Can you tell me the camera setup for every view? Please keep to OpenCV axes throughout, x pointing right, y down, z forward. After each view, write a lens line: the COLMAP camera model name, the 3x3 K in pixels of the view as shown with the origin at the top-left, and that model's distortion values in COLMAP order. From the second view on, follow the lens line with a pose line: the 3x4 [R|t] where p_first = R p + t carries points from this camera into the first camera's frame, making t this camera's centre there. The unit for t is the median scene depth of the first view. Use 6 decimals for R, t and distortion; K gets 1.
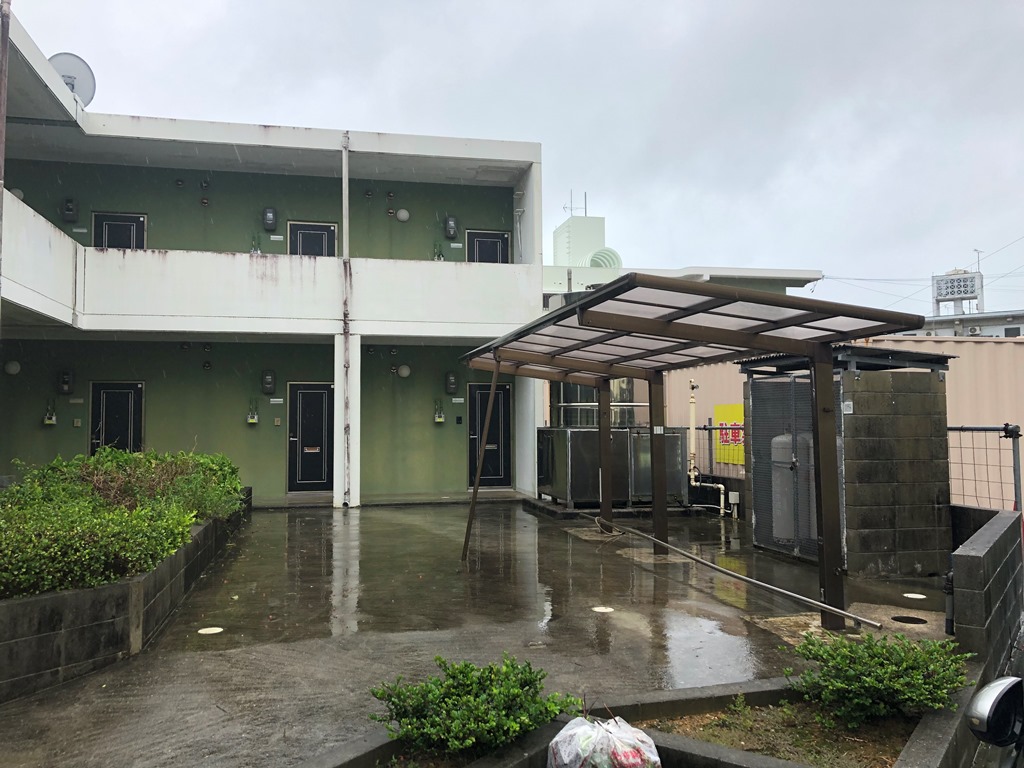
lens RADIAL K [[845.8, 0, 512.0], [0, 845.8, 384.0], [0, 0, 1]] dist [0.010895, 0.011779]
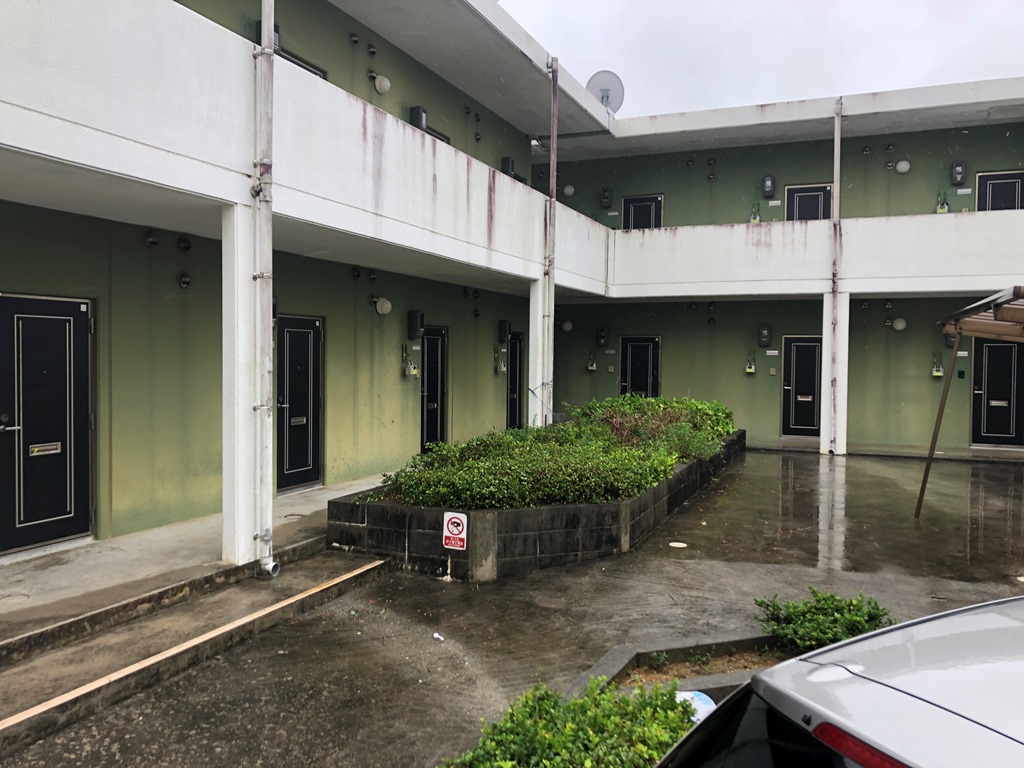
lens RADIAL K [[845.8, 0, 512.0], [0, 845.8, 384.0], [0, 0, 1]] dist [0.010895, 0.011779]
pose [[0.819784, 0.037918, -0.571416, 0.097675], [0.009516, 0.996766, 0.079795, -0.039401], [0.572593, -0.070853, 0.816772, -0.124817]]
